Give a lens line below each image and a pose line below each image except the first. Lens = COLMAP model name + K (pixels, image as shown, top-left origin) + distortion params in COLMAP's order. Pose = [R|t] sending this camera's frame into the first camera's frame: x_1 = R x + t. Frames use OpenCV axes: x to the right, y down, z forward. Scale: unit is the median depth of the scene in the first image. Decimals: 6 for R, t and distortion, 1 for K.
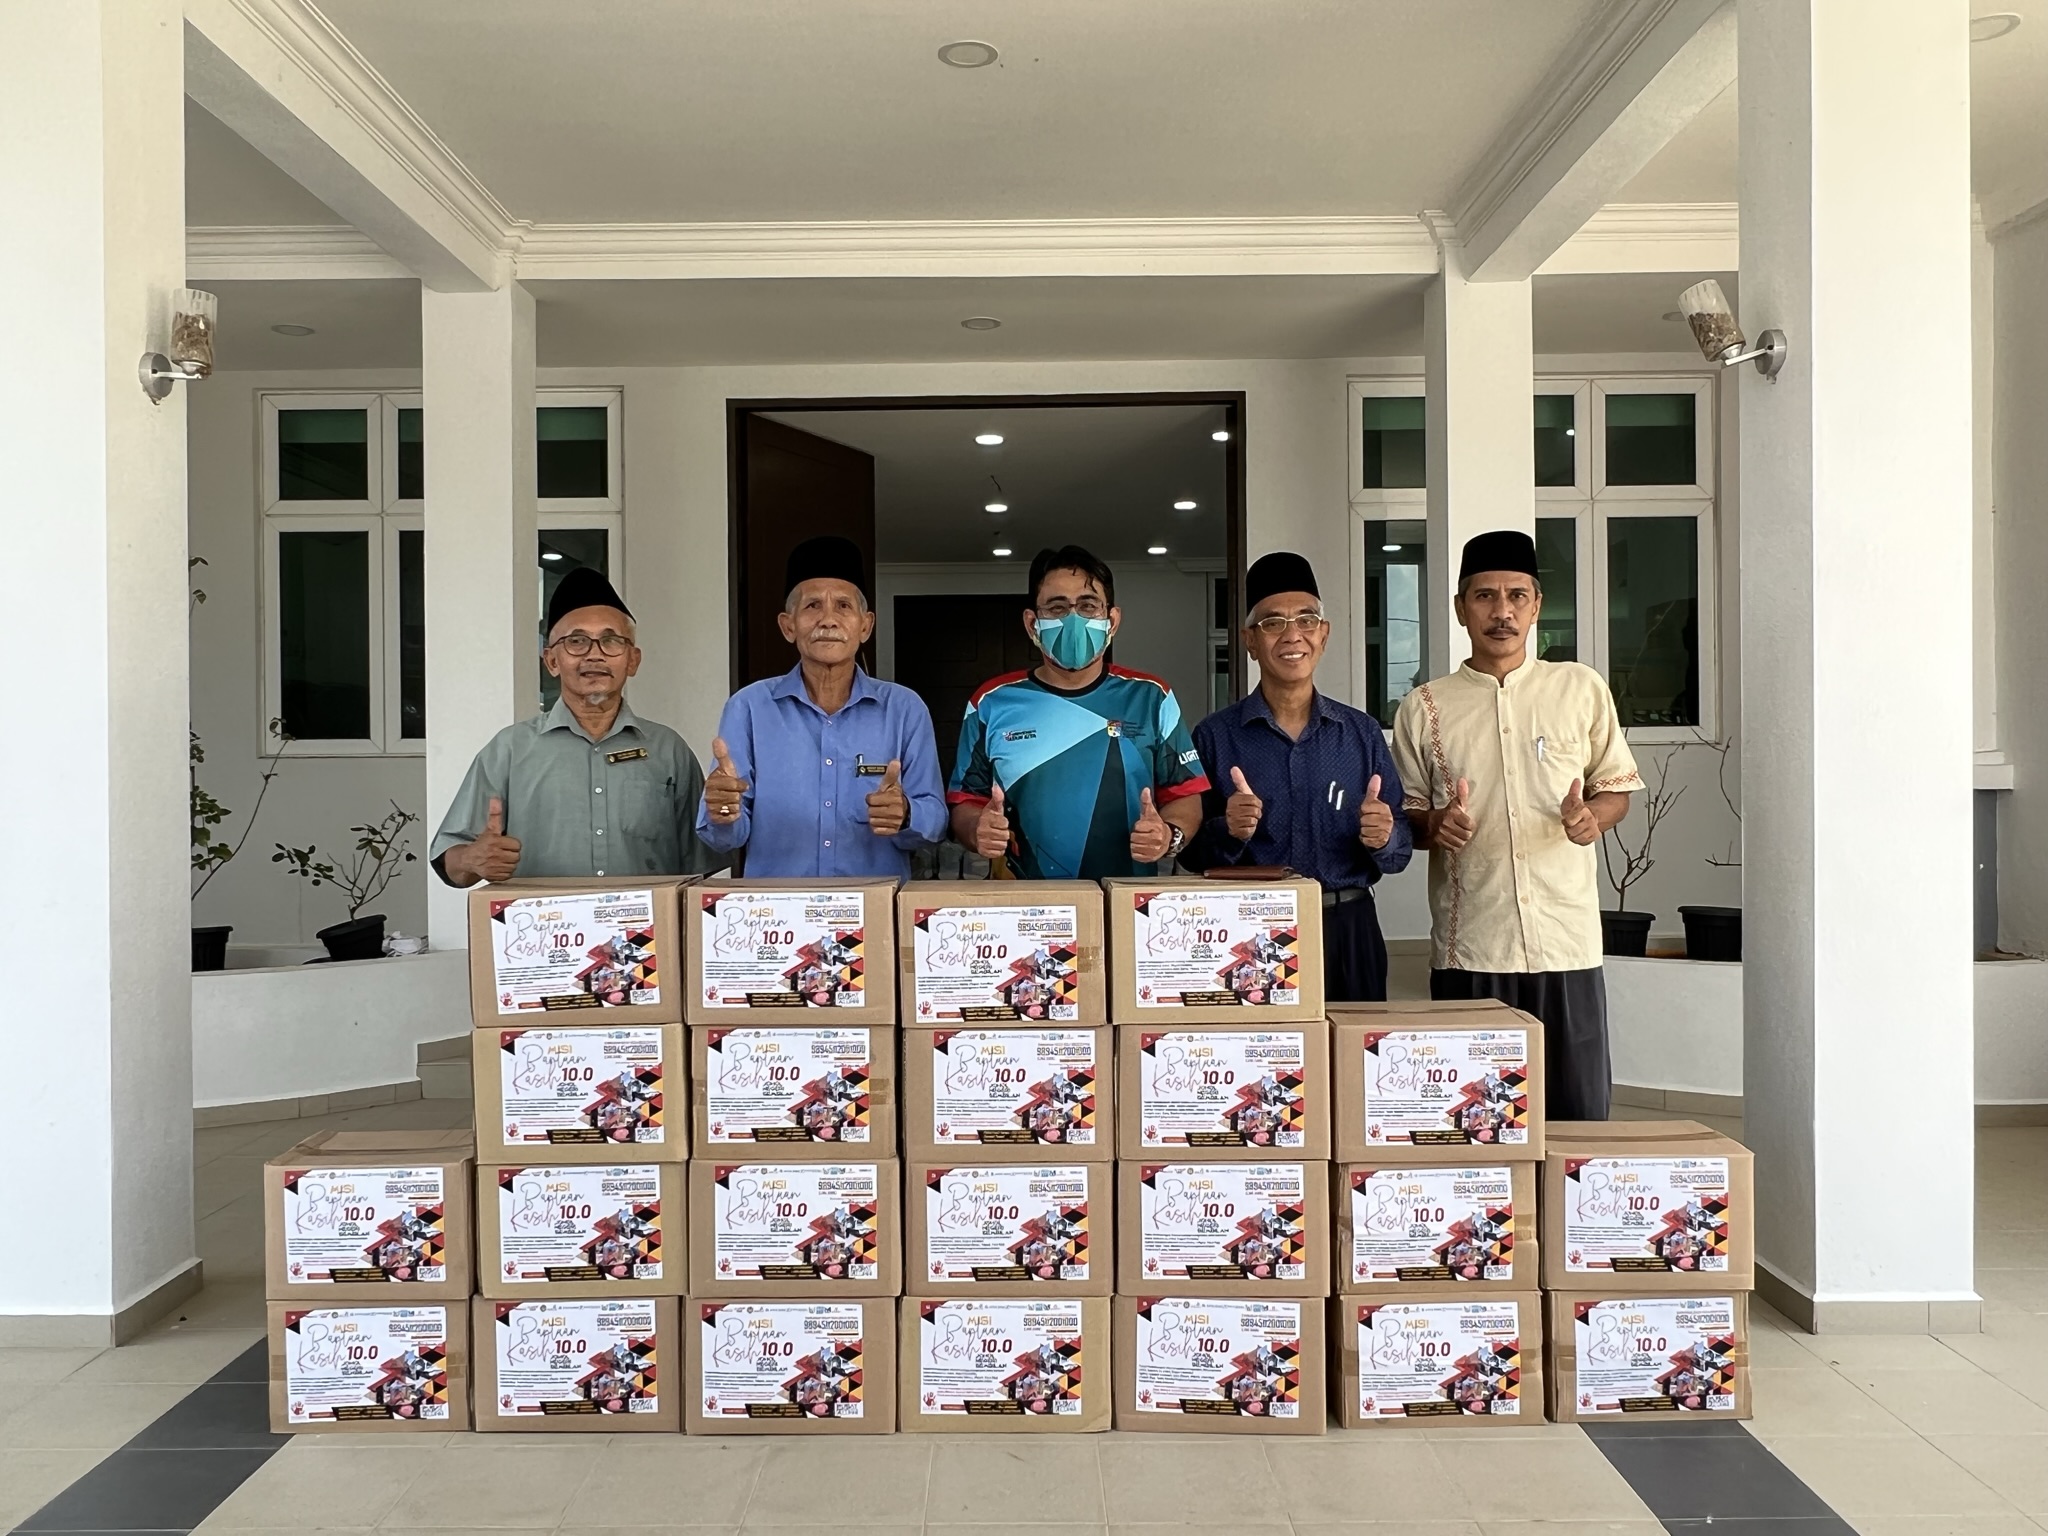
lens RADIAL K [[1550.6, 0, 1012.3], [0, 1550.6, 774.0], [0, 0, 1]] dist [-0.025840, 0.010809]
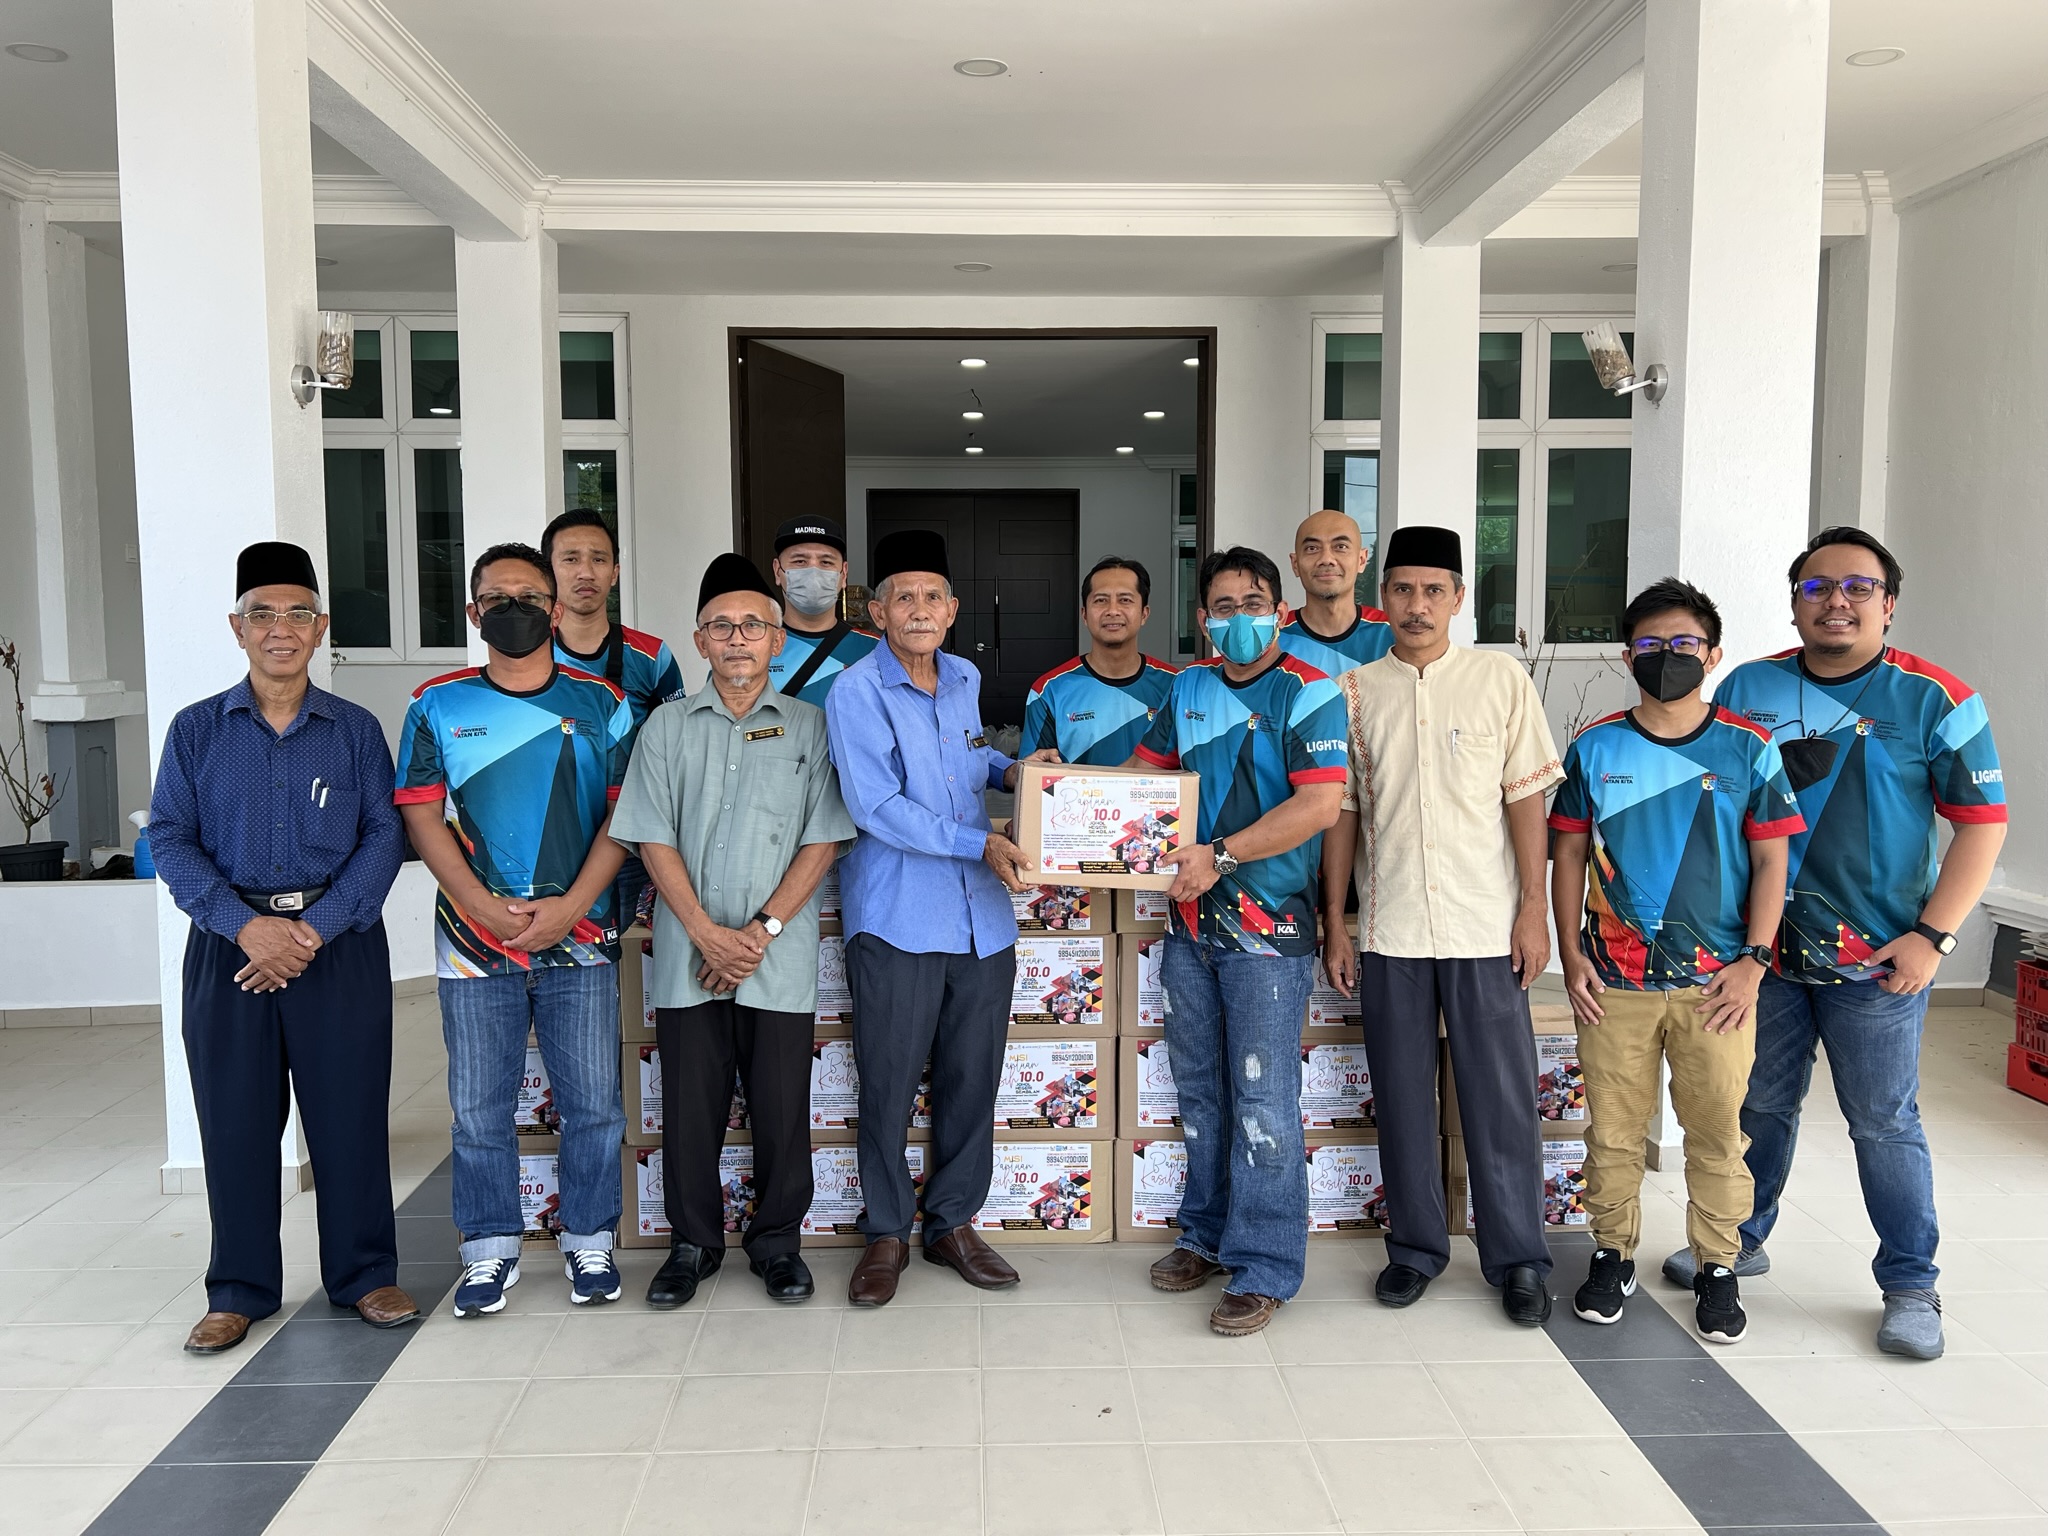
lens RADIAL K [[1608.7, 0, 1023.8], [0, 1608.7, 754.8], [0, 0, 1]] dist [0.019600, -0.001261]
pose [[0.999193, 0.003118, 0.040036, -0.033423], [-0.006044, 0.997300, 0.073184, -0.042222], [-0.039700, -0.073367, 0.996515, -0.162538]]
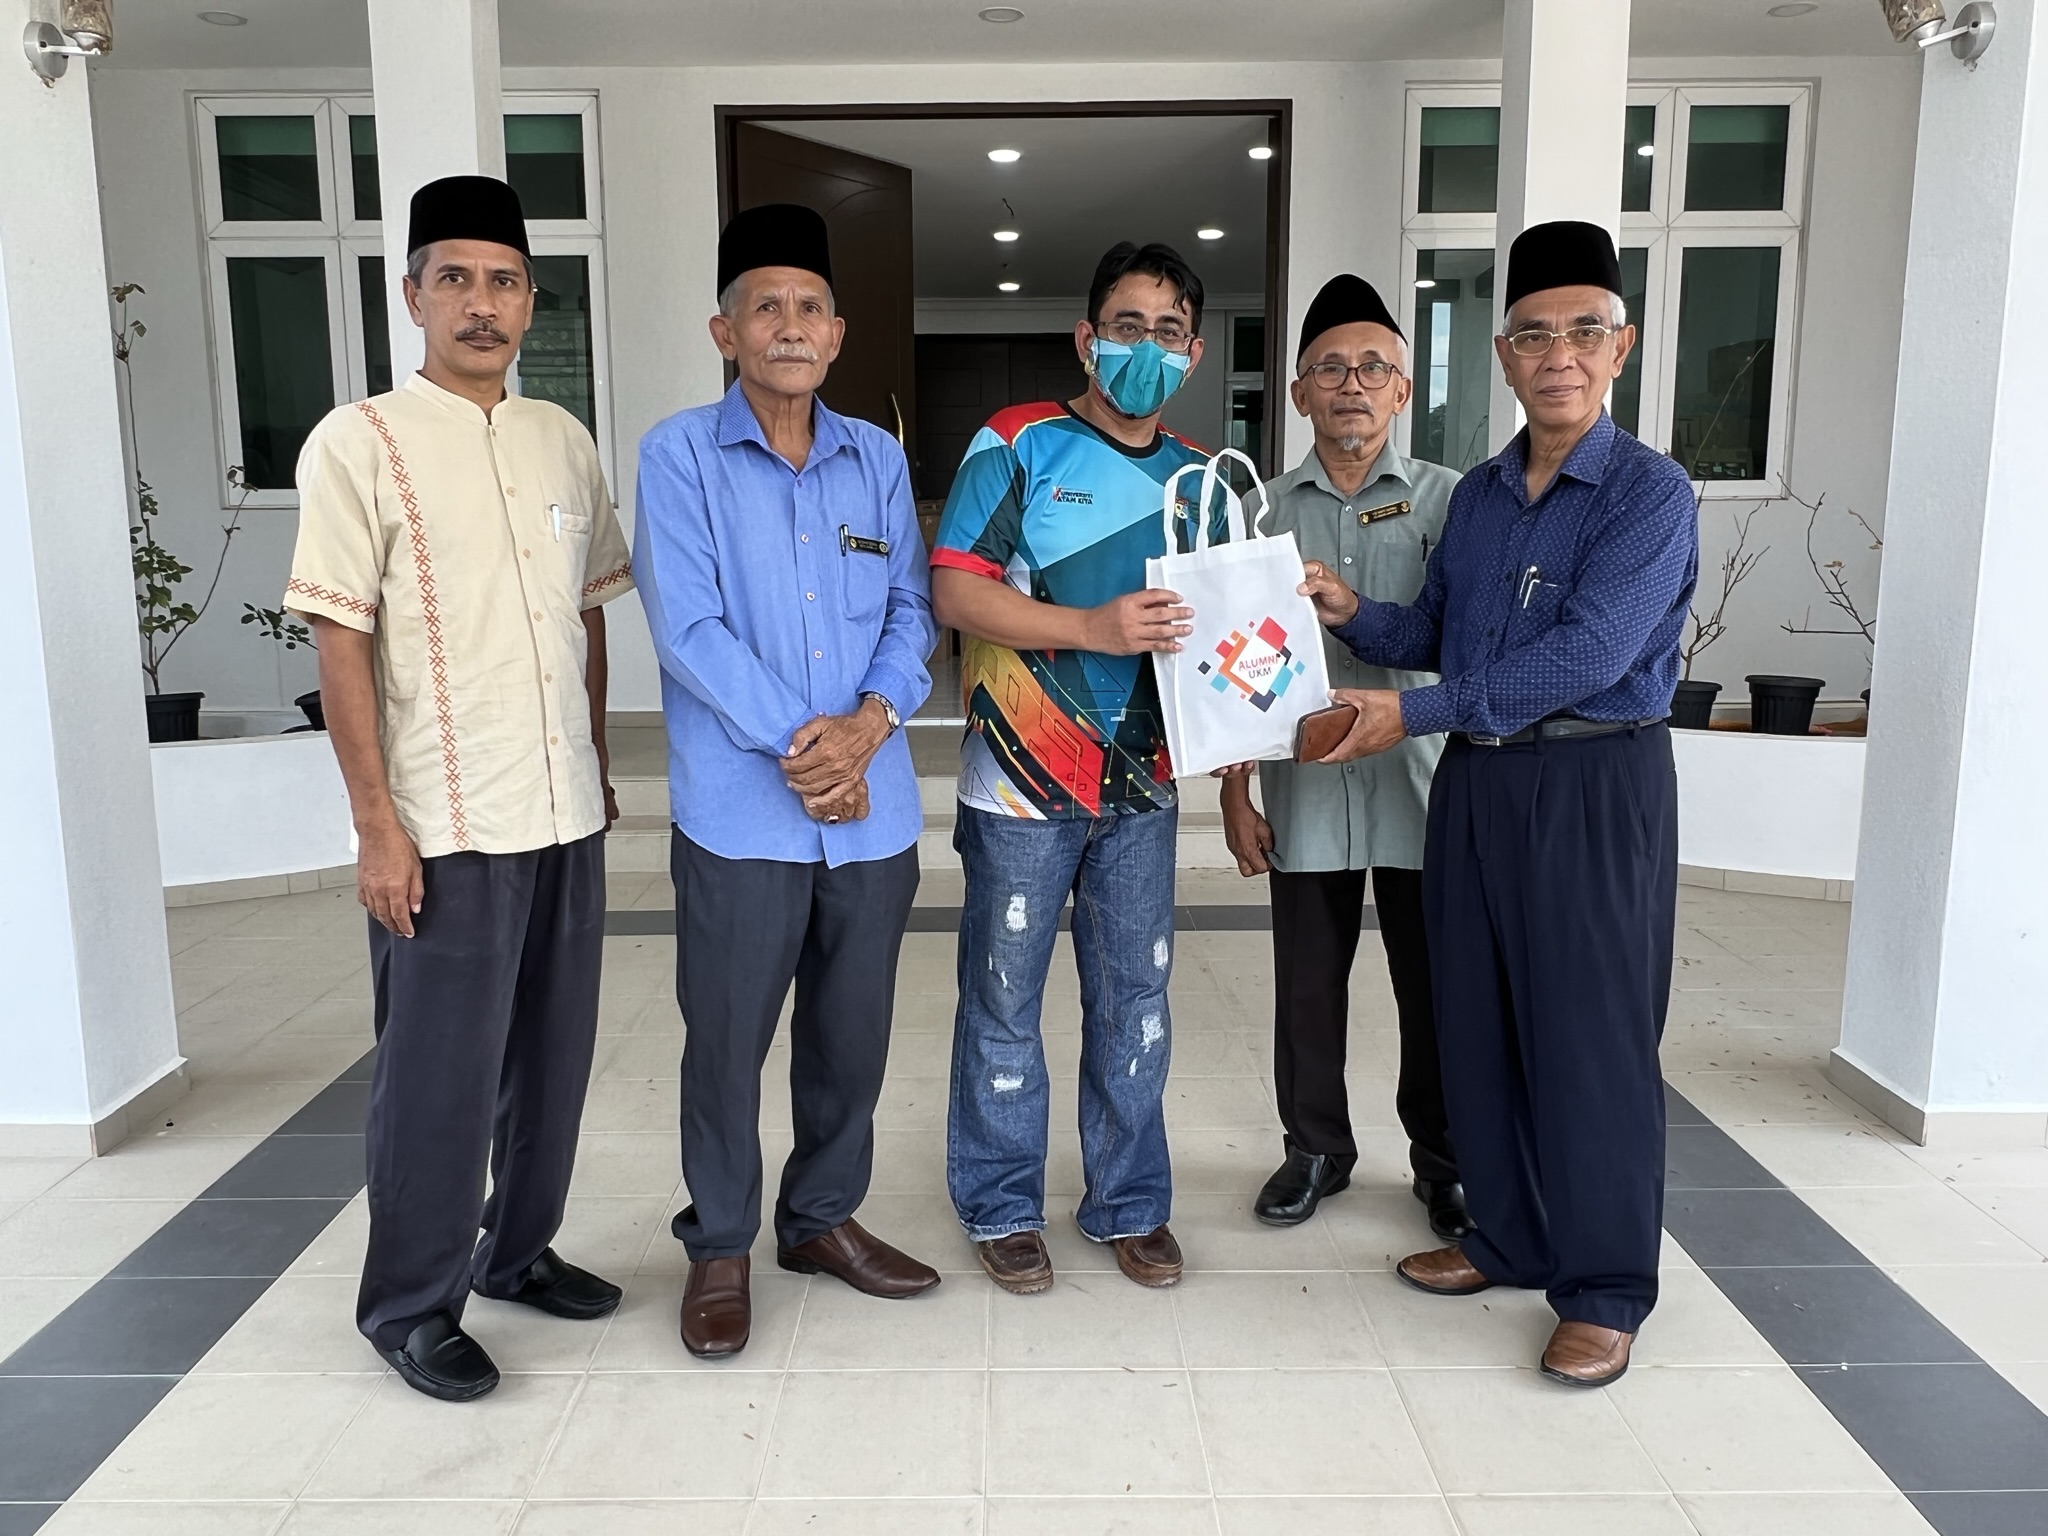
lens RADIAL K [[1550.6, 0, 1010.9], [0, 1550.6, 778.9], [0, 0, 1]] dist [-0.025840, 0.010809]
pose [[0.999980, 0.002541, 0.005846, -0.021571], [-0.003457, 0.986709, 0.162463, -0.003128], [-0.005355, -0.162480, 0.986697, 0.066385]]
